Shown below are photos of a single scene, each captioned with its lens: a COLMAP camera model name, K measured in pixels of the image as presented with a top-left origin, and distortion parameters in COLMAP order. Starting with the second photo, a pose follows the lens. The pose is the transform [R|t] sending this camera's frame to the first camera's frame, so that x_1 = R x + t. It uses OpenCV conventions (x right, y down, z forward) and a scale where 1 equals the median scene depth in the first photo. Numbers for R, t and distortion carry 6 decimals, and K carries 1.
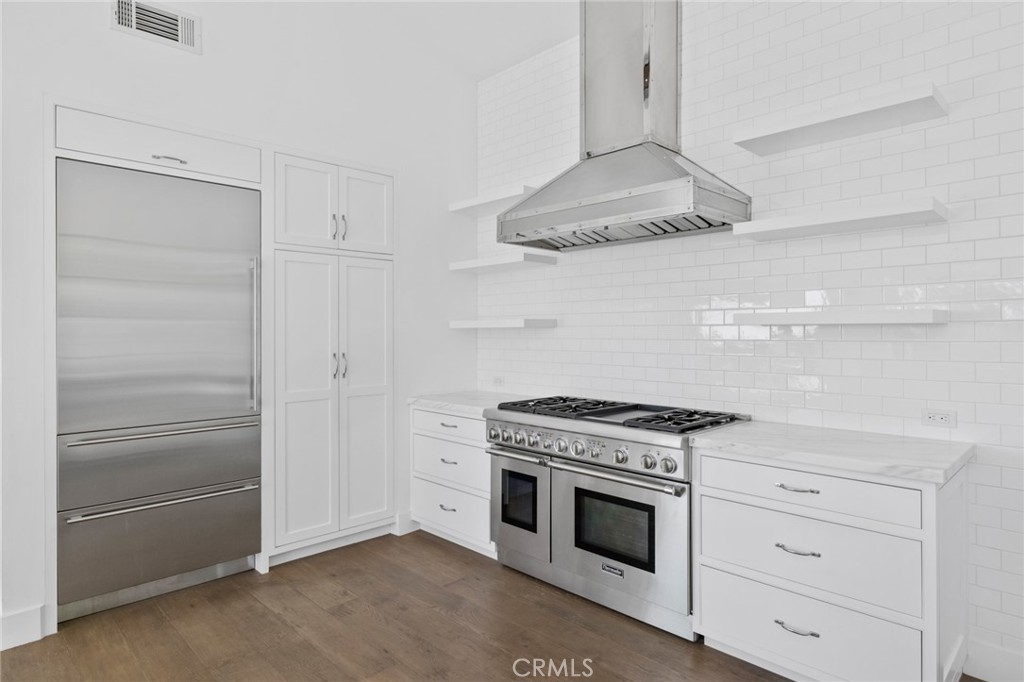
lens RADIAL K [[589.6, 0, 511.0], [0, 589.6, 338.2], [0, 0, 1]] dist [-0.014889, 0.000524]
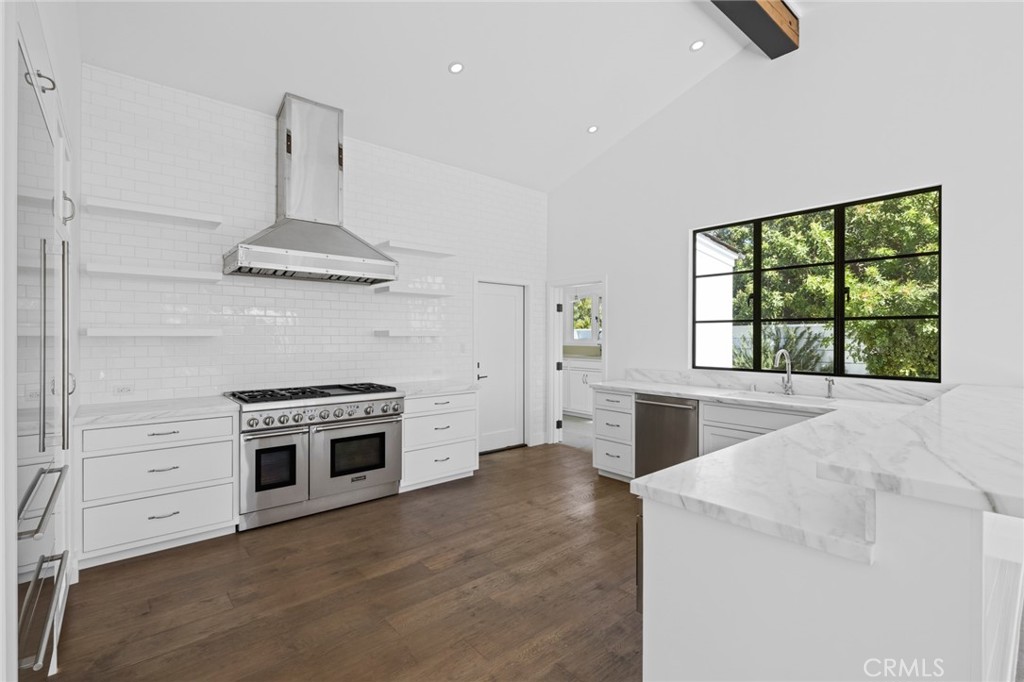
lens RADIAL K [[456.3, 0, 511.7], [0, 456.3, 337.8], [0, 0, 1]] dist [0.000492, 0.000234]
pose [[0.062925, 0.004864, 0.998006, -1.070653], [0.018526, 0.999810, -0.006041, -0.001658], [-0.997846, 0.018869, 0.062823, 0.436735]]
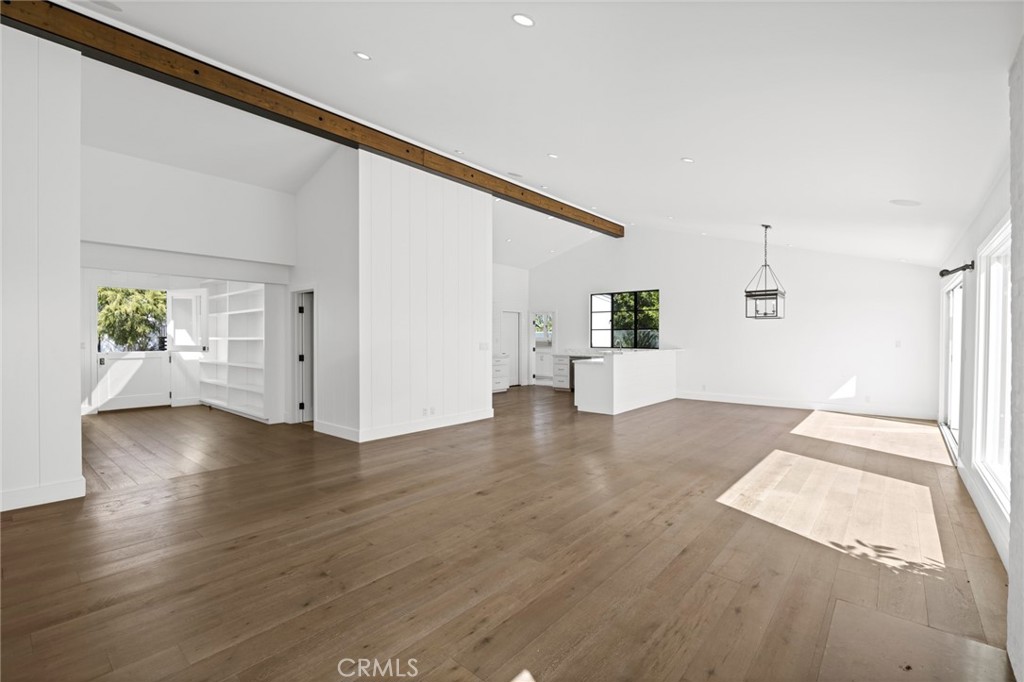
lens RADIAL K [[456.3, 0, 511.2], [0, 456.3, 343.3], [0, 0, 1]] dist [0.000492, 0.000234]
pose [[-0.089129, -0.005004, 0.996008, -6.855970], [0.018700, 0.999803, 0.006696, 0.064435], [-0.995845, 0.019222, -0.089018, 1.765452]]
